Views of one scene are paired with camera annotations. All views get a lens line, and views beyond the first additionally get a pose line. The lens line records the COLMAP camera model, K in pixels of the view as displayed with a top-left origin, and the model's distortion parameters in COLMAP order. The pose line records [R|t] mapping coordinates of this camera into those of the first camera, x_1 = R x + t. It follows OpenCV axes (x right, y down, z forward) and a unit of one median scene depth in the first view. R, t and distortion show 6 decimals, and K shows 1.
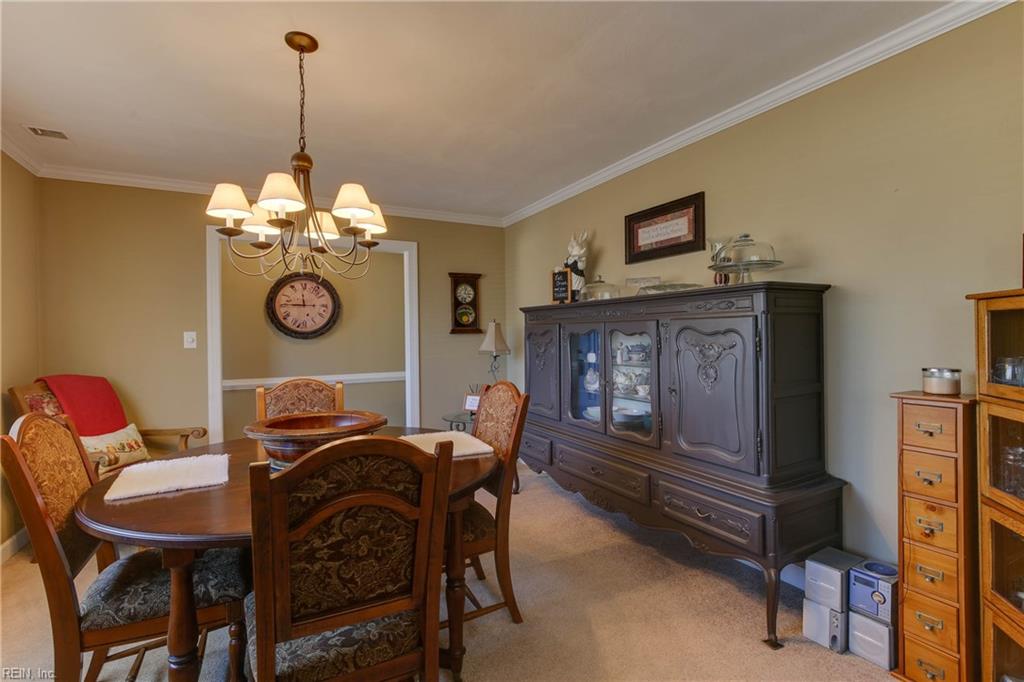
lens RADIAL K [[474.1, 0, 510.3], [0, 474.1, 340.0], [0, 0, 1]] dist [-0.009194, 0.002836]
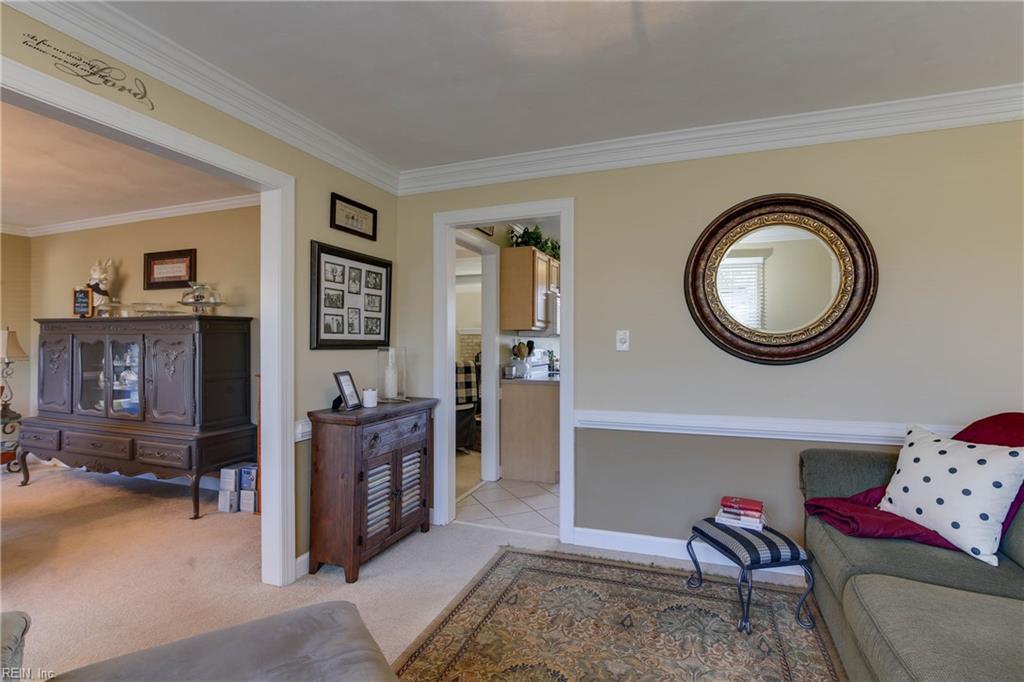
lens RADIAL K [[474.1, 0, 518.5], [0, 474.1, 341.6], [0, 0, 1]] dist [-0.009194, 0.002836]
pose [[0.752389, 0.015037, 0.658547, 0.168679], [-0.003881, 0.999823, -0.018395, 0.002774], [-0.658708, 0.011285, 0.752314, -0.674704]]
